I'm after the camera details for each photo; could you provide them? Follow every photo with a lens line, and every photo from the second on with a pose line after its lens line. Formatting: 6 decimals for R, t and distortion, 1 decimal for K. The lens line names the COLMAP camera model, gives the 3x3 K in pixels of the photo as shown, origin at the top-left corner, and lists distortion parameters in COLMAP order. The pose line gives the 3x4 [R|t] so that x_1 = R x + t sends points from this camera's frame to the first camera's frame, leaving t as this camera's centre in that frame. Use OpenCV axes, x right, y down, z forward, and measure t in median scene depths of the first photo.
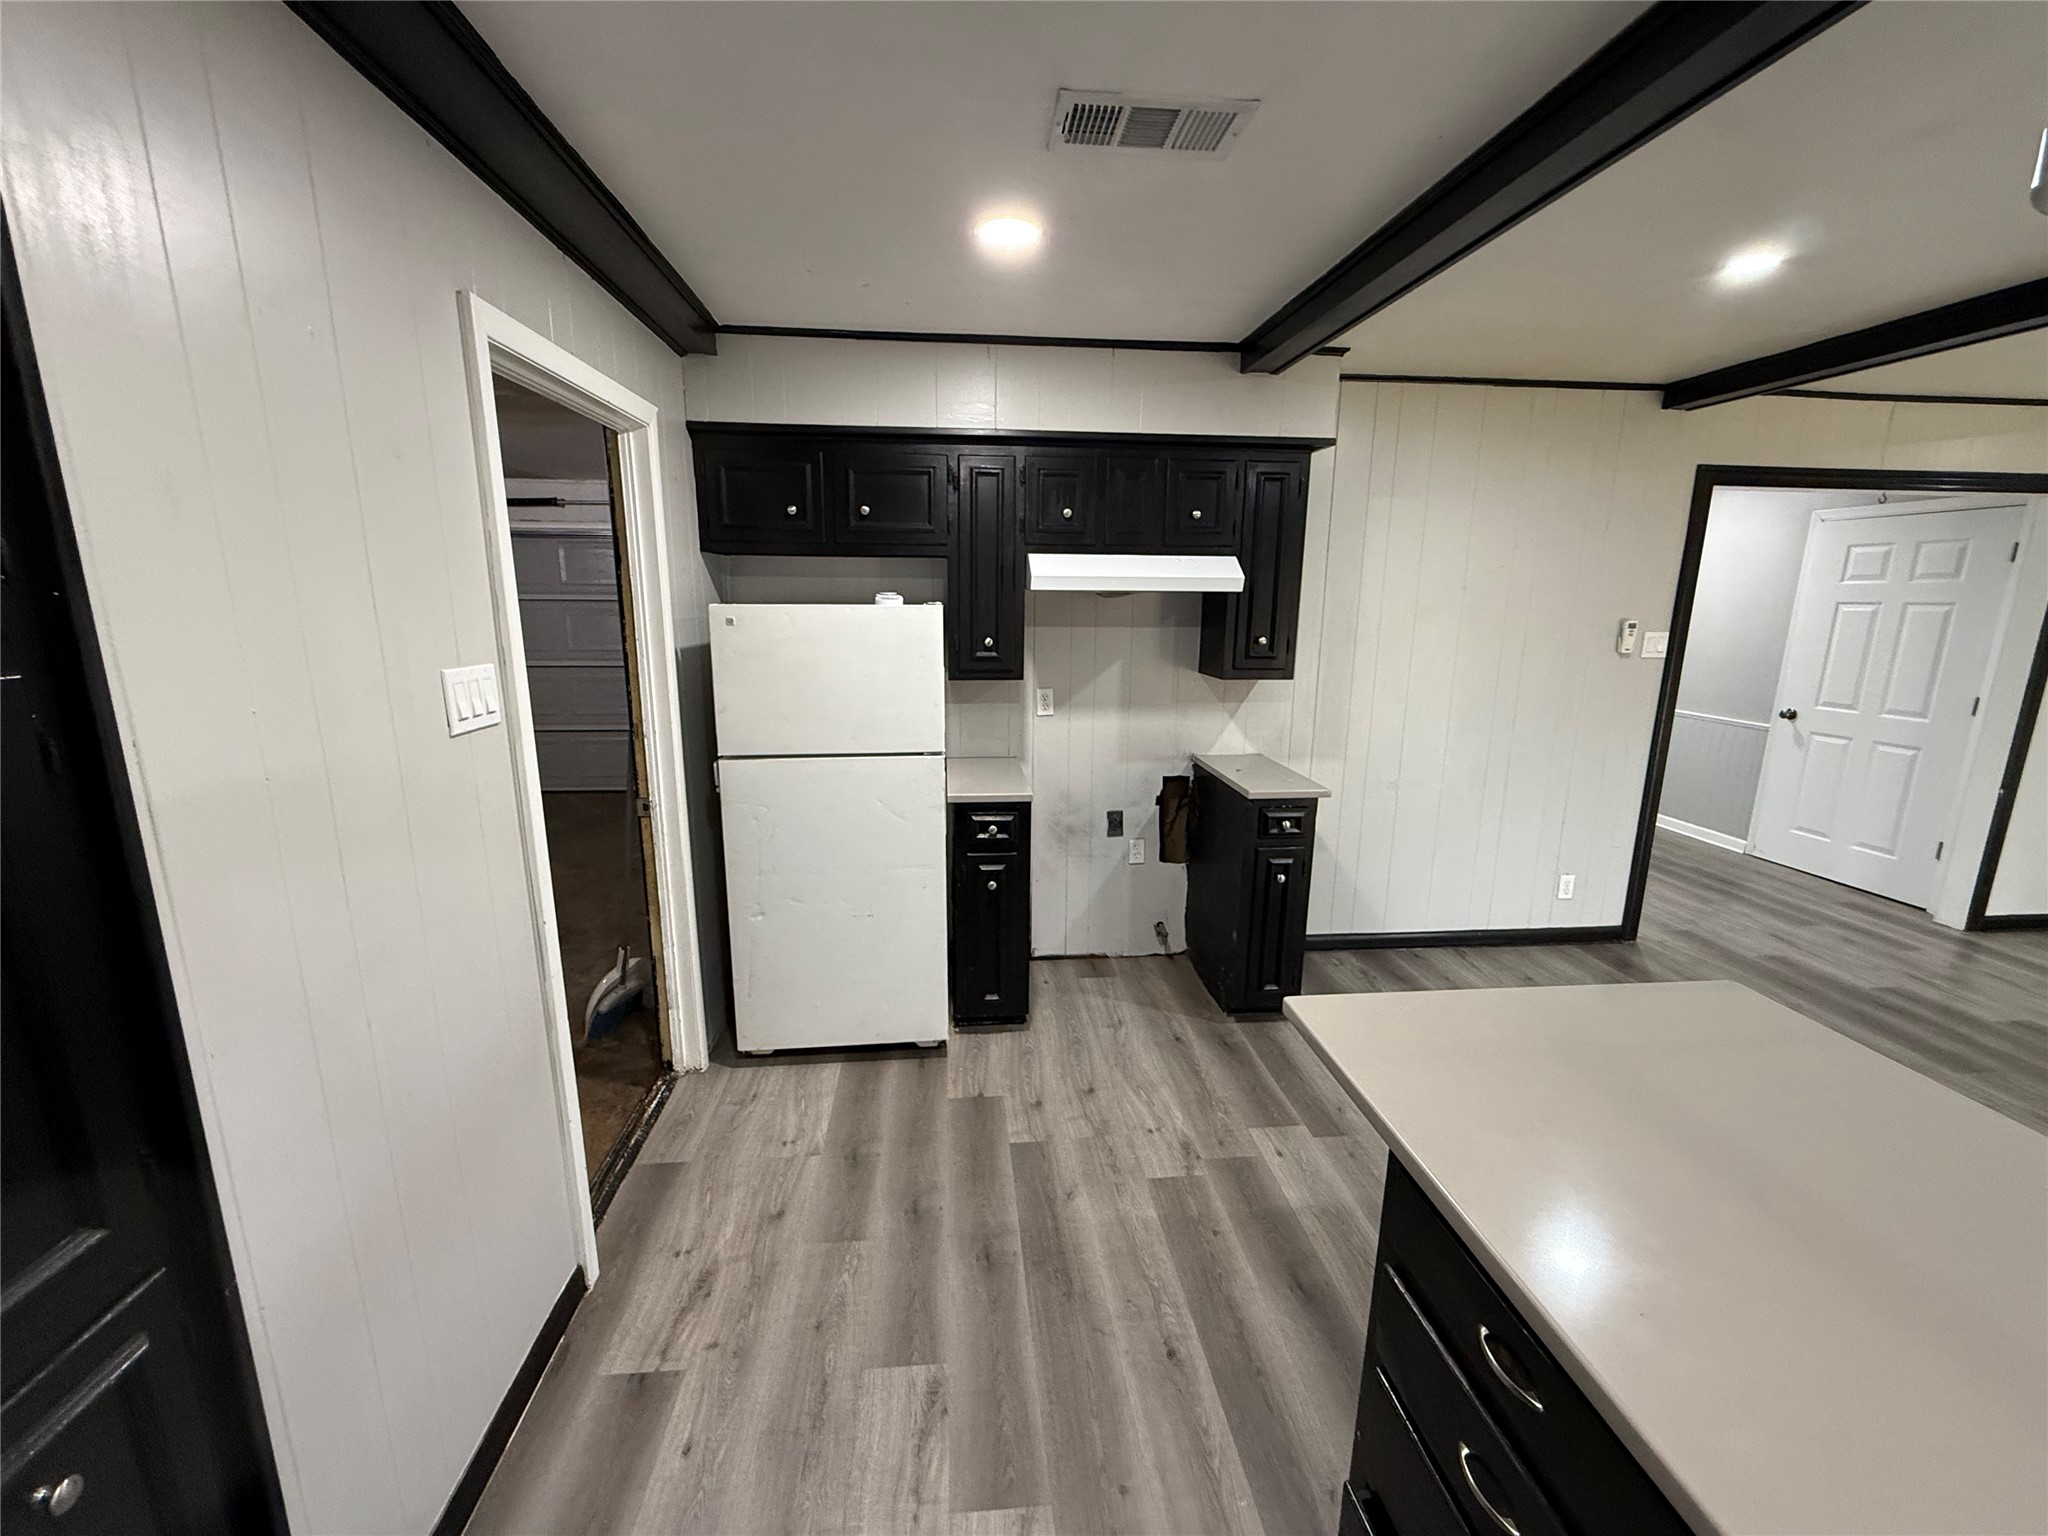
lens RADIAL K [[816.4, 0, 1021.1], [0, 816.4, 767.3], [0, 0, 1]] dist [0.000799, -0.000112]
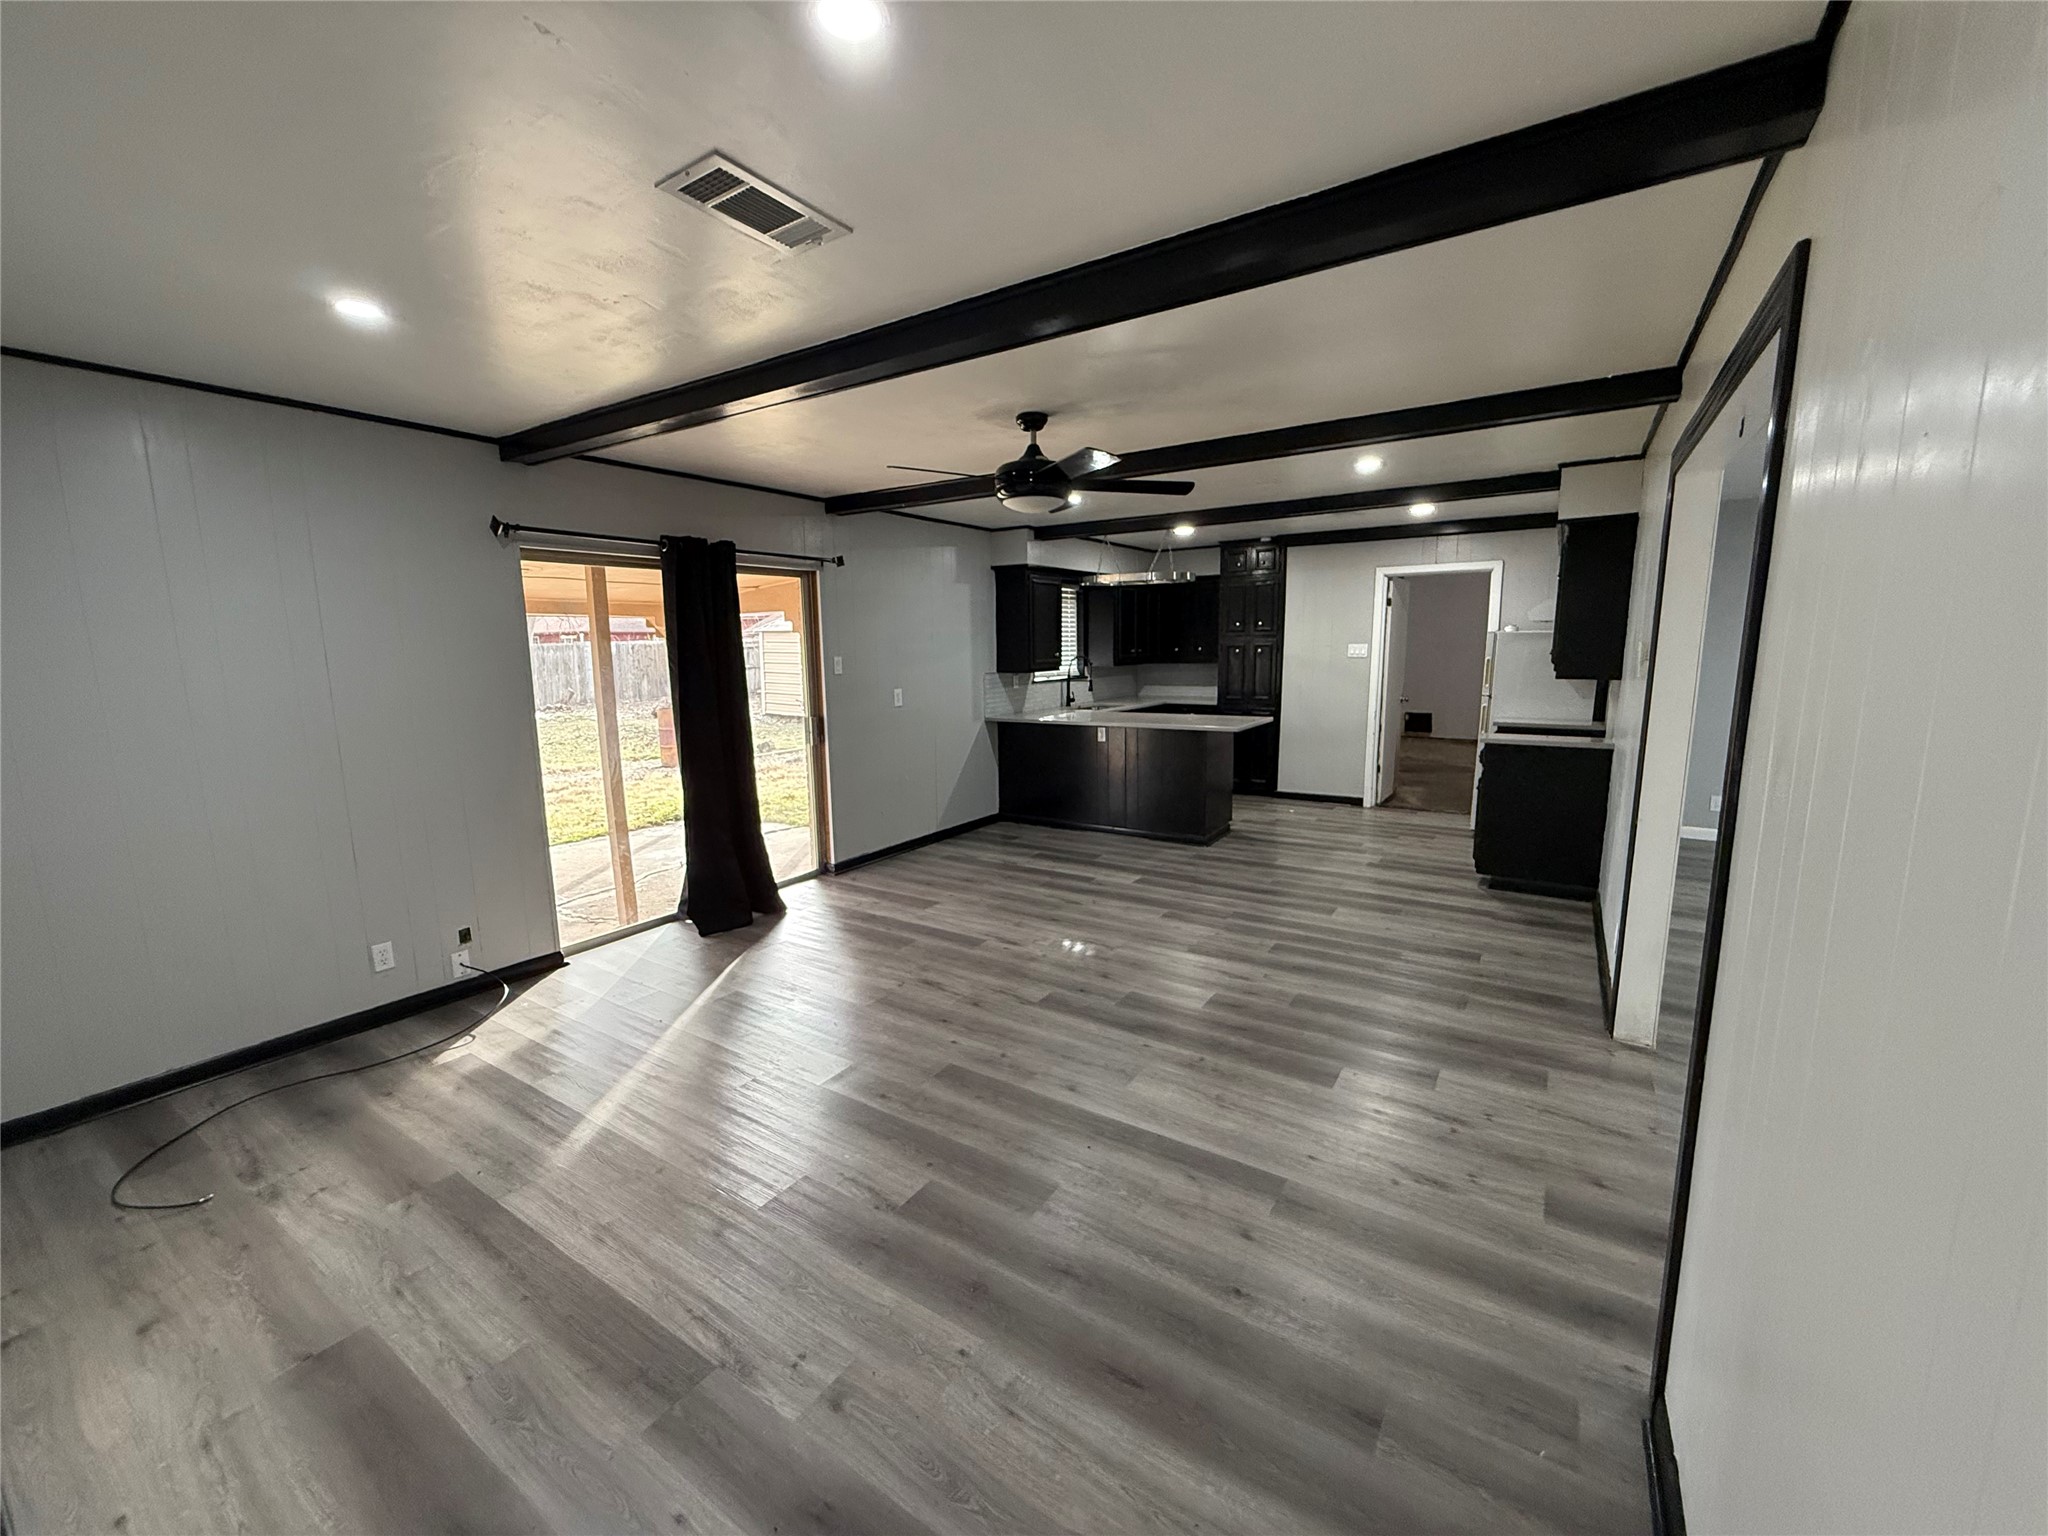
lens RADIAL K [[816.4, 0, 1023.8], [0, 816.4, 761.6], [0, 0, 1]] dist [0.000799, -0.000112]
pose [[-0.620082, 0.116056, -0.775906, 3.395823], [-0.154928, 0.951408, 0.266121, -0.342225], [0.769088, 0.285226, -0.571970, 1.863934]]
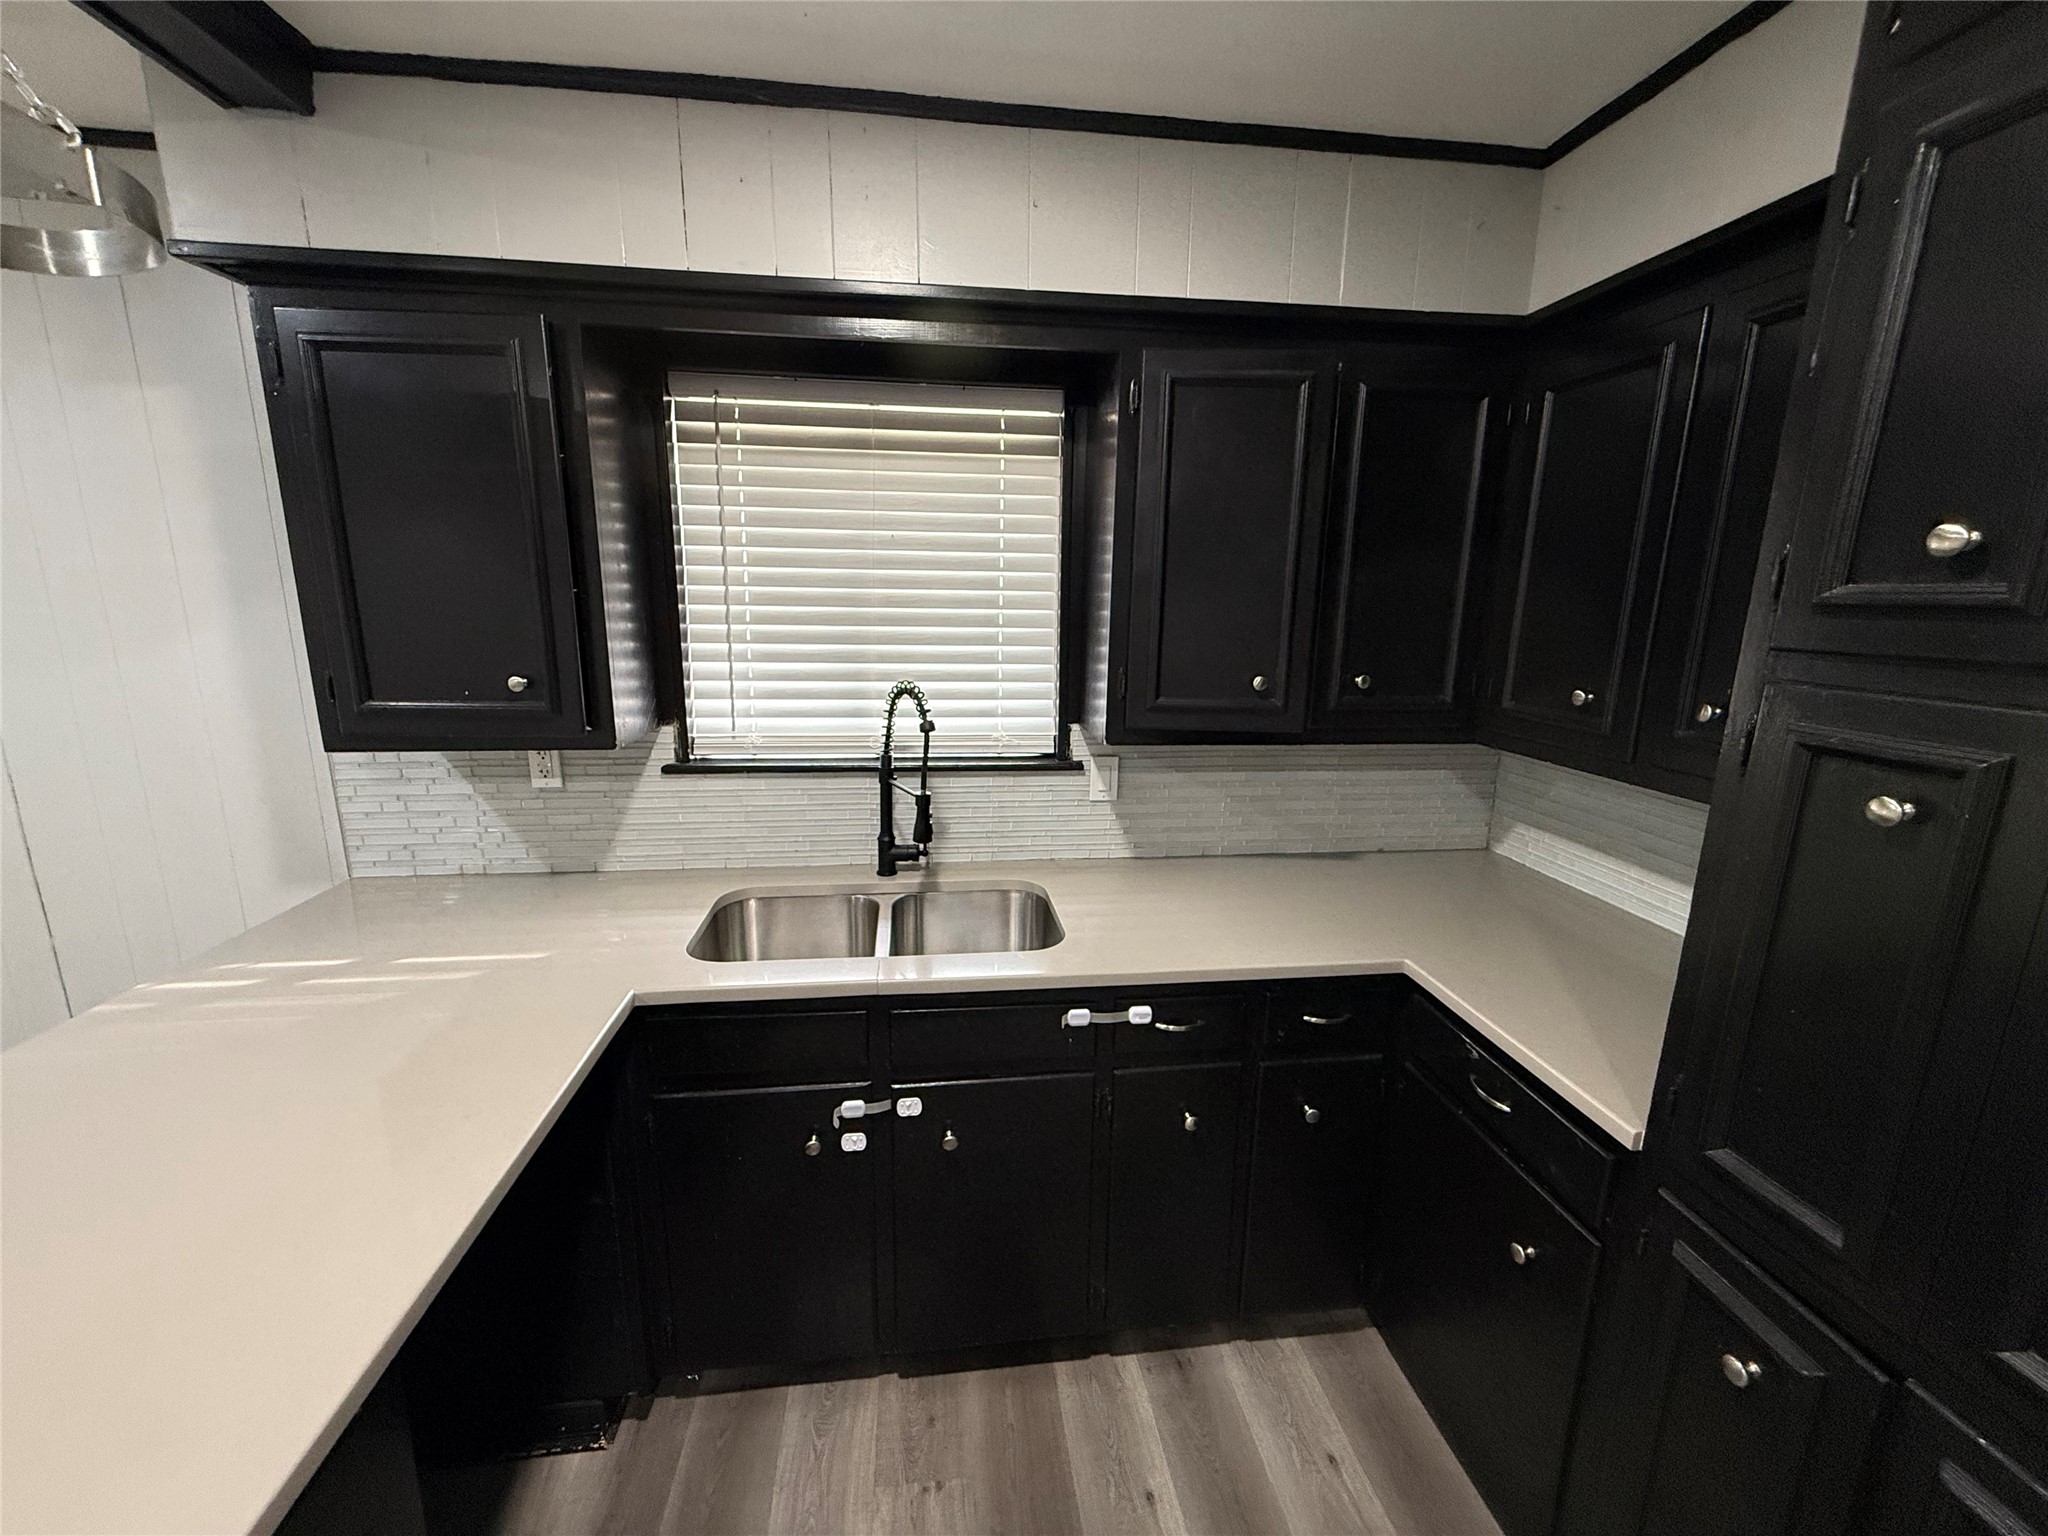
lens RADIAL K [[816.4, 0, 1018.7], [0, 816.4, 764.8], [0, 0, 1]] dist [0.000799, -0.000112]
pose [[-0.999292, -0.015248, -0.034389, -0.013180], [-0.027911, 0.913422, 0.406056, -0.123650], [0.025220, 0.406729, -0.913201, 0.562426]]
